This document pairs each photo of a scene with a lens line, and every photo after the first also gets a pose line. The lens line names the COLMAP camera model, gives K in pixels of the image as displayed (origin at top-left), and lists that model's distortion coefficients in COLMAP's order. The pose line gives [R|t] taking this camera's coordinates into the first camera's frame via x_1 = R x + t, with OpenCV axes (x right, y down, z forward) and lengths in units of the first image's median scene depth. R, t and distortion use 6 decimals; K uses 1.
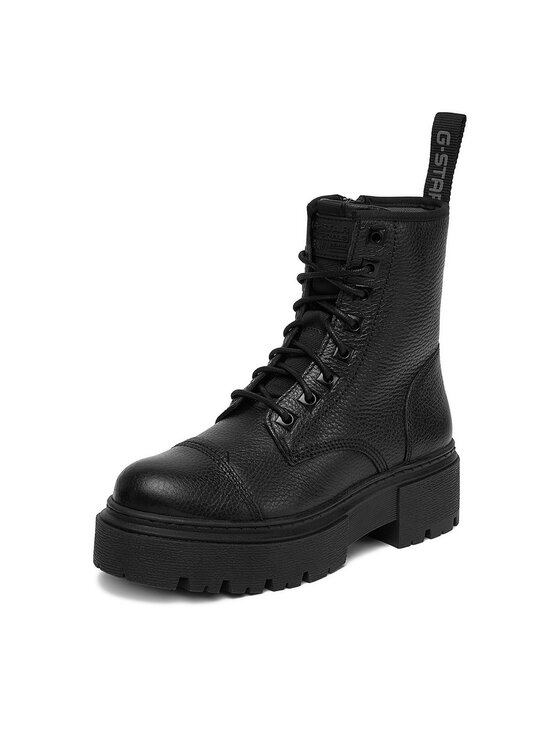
lens RADIAL K [[1889.9, 0, 280.0], [0, 1889.9, 373.0], [0, 0, 1]] dist [-0.076753, -0.202568]
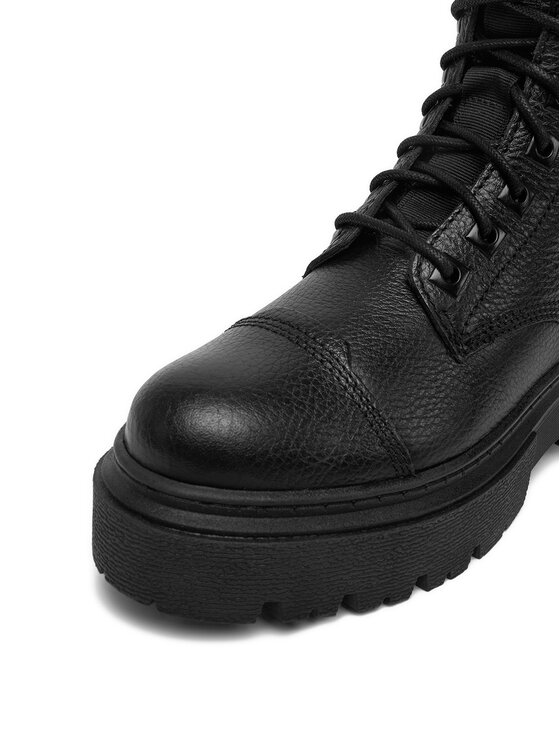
lens RADIAL K [[817.5, 0, 280.0], [0, 817.5, 373.0], [0, 0, 1]] dist [-0.113678, -0.006170]
pose [[0.997471, -0.018254, 0.068693, -0.059716], [-0.001288, 0.961657, 0.274251, -0.011296], [-0.071065, -0.273646, 0.959202, 0.765361]]
